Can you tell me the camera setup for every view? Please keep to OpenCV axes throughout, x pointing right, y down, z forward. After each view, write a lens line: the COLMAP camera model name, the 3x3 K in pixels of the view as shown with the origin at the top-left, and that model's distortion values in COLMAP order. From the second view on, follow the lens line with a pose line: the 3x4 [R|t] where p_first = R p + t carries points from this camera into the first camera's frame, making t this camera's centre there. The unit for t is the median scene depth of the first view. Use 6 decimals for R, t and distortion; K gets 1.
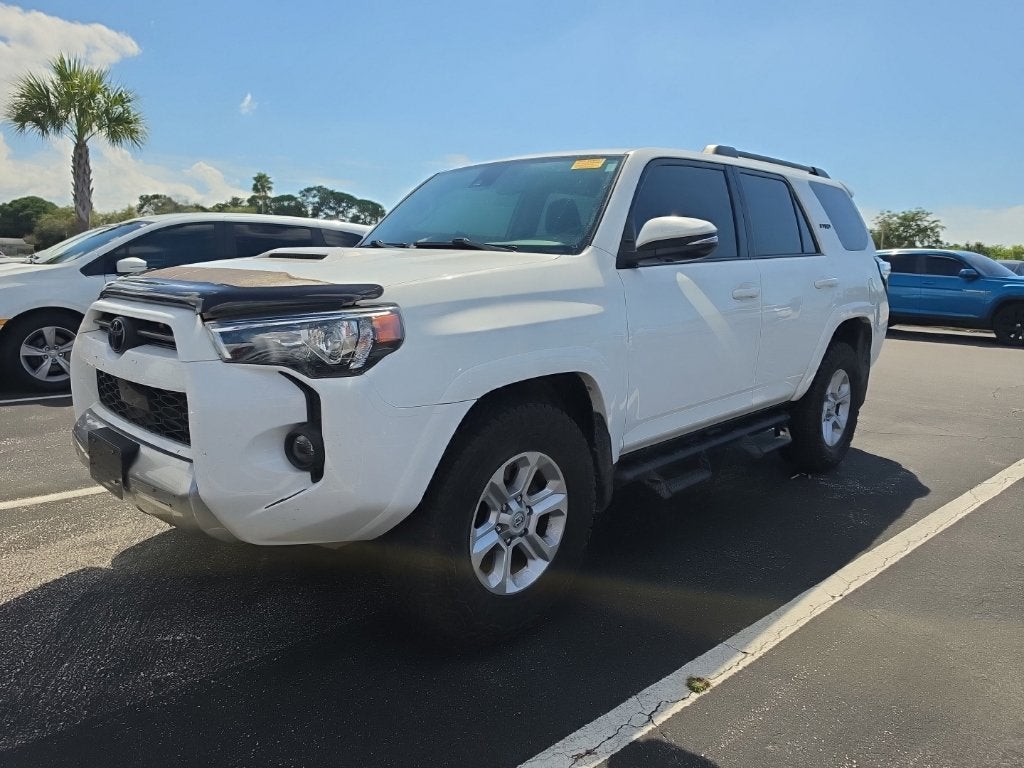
lens RADIAL K [[711.0, 0, 507.0], [0, 711.0, 365.9], [0, 0, 1]] dist [-0.004285, -0.011430]
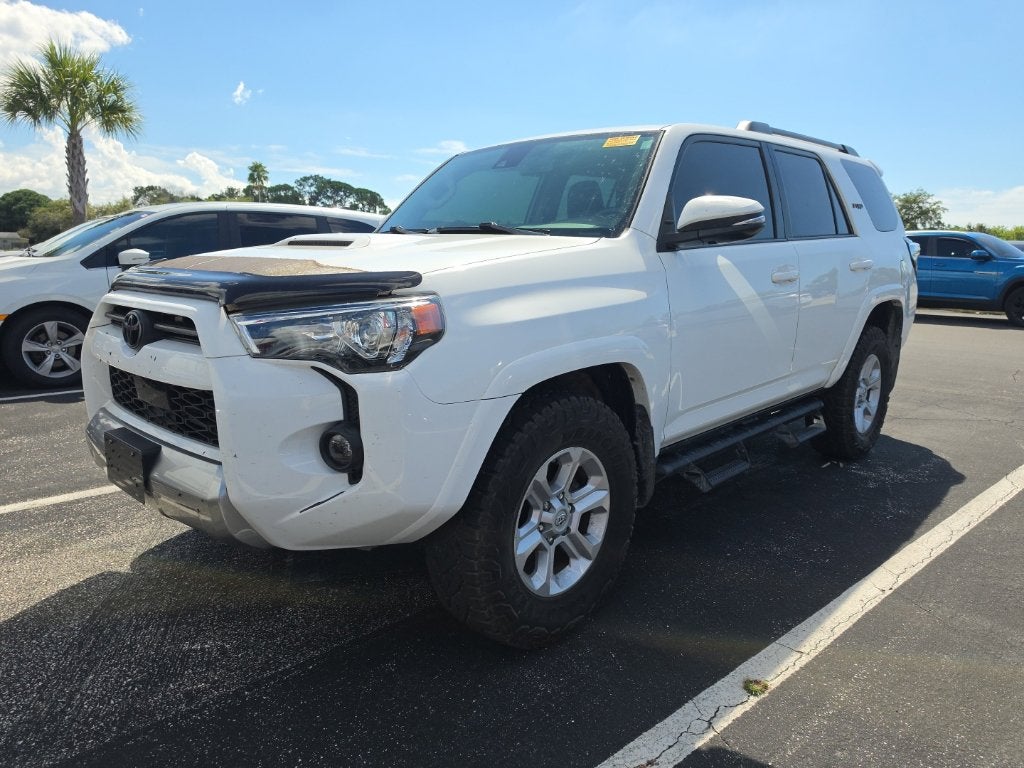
lens RADIAL K [[711.0, 0, 510.9], [0, 711.0, 380.3], [0, 0, 1]] dist [-0.004285, -0.011430]
pose [[0.999889, -0.014189, 0.004485, -0.043865], [0.014018, 0.999249, 0.036124, -0.002657], [-0.004994, -0.036057, 0.999337, 0.046294]]
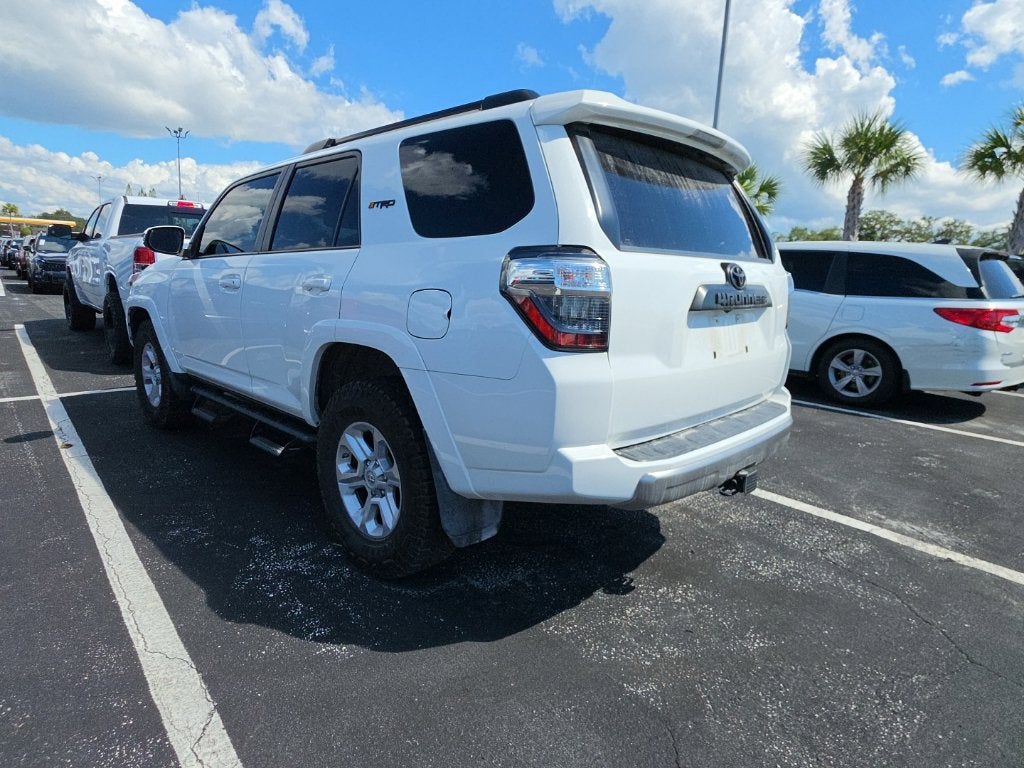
lens RADIAL K [[586.1, 0, 504.1], [0, 586.1, 380.3], [0, 0, 1]] dist [0.020044, -0.006848]
pose [[-0.009366, 0.160736, -0.986953, 1.504253], [-0.185499, 0.969586, 0.159668, -0.216033], [0.982600, 0.184574, 0.020735, 1.675864]]
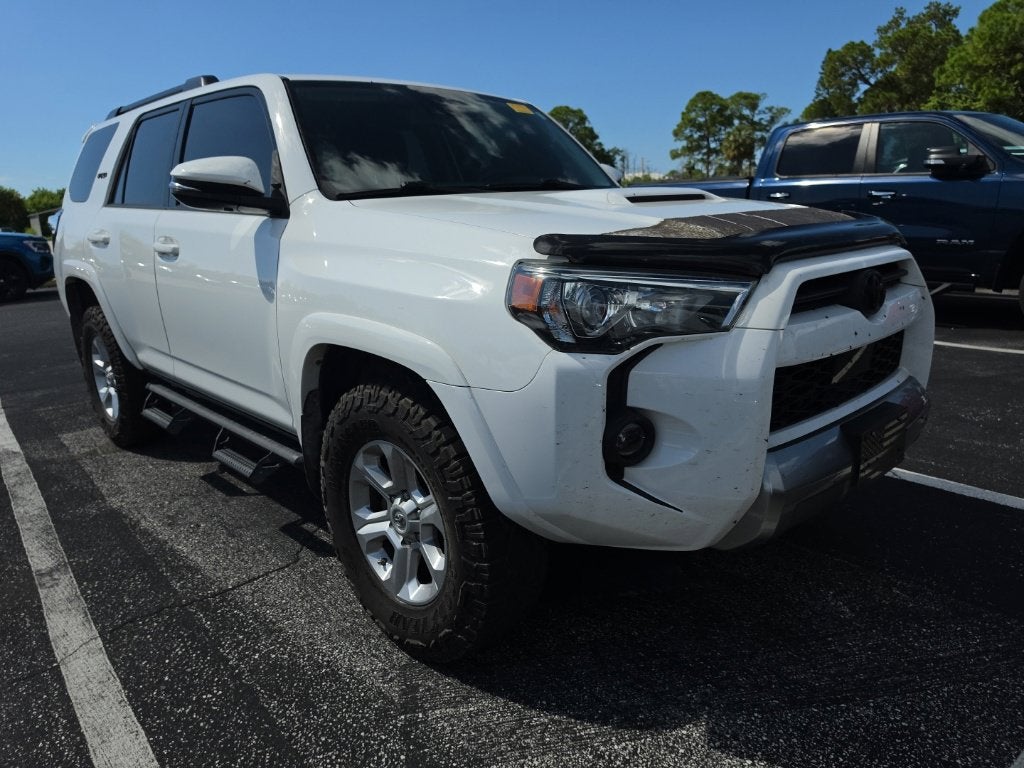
lens RADIAL K [[733.1, 0, 506.6], [0, 733.1, 349.9], [0, 0, 1]] dist [-0.015374, -0.006021]
pose [[0.057676, -0.221365, 0.973484, -1.119629], [0.190896, 0.959560, 0.206889, -0.185467], [-0.979914, 0.173902, 0.097601, 1.056822]]
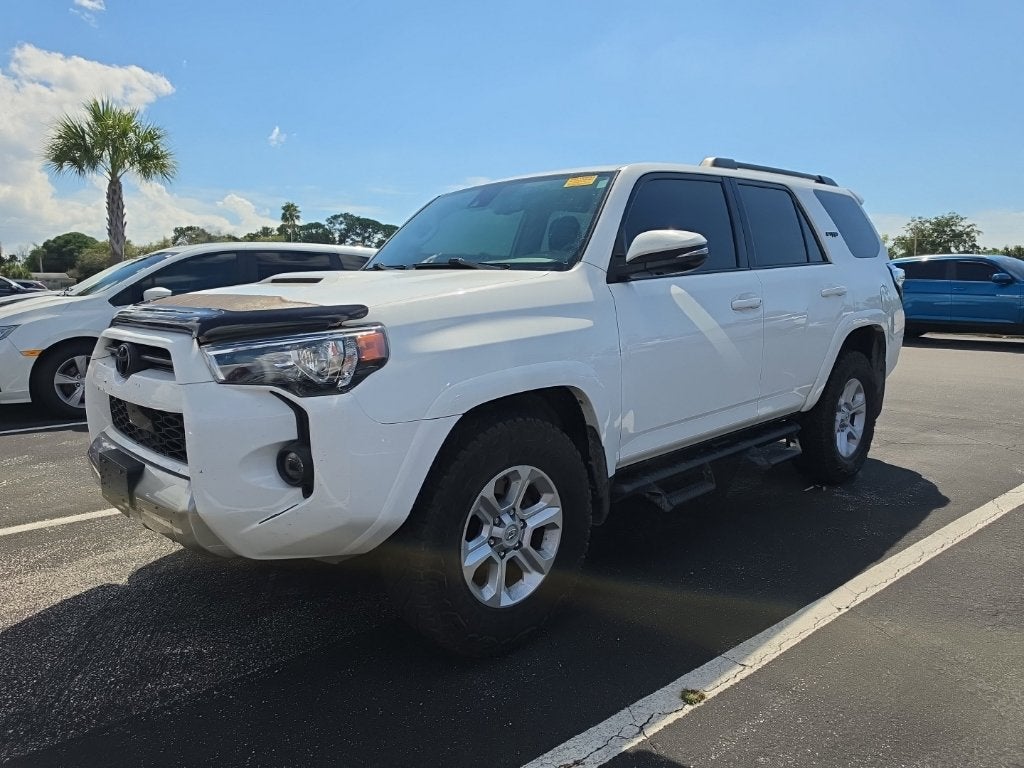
lens RADIAL K [[711.0, 0, 494.3], [0, 711.0, 368.5], [0, 0, 1]] dist [-0.004285, -0.011430]
pose [[0.998063, -0.024038, -0.057379, 0.045523], [0.022648, 0.999437, -0.024756, 0.005627], [0.057942, 0.023408, 0.998045, -0.014241]]
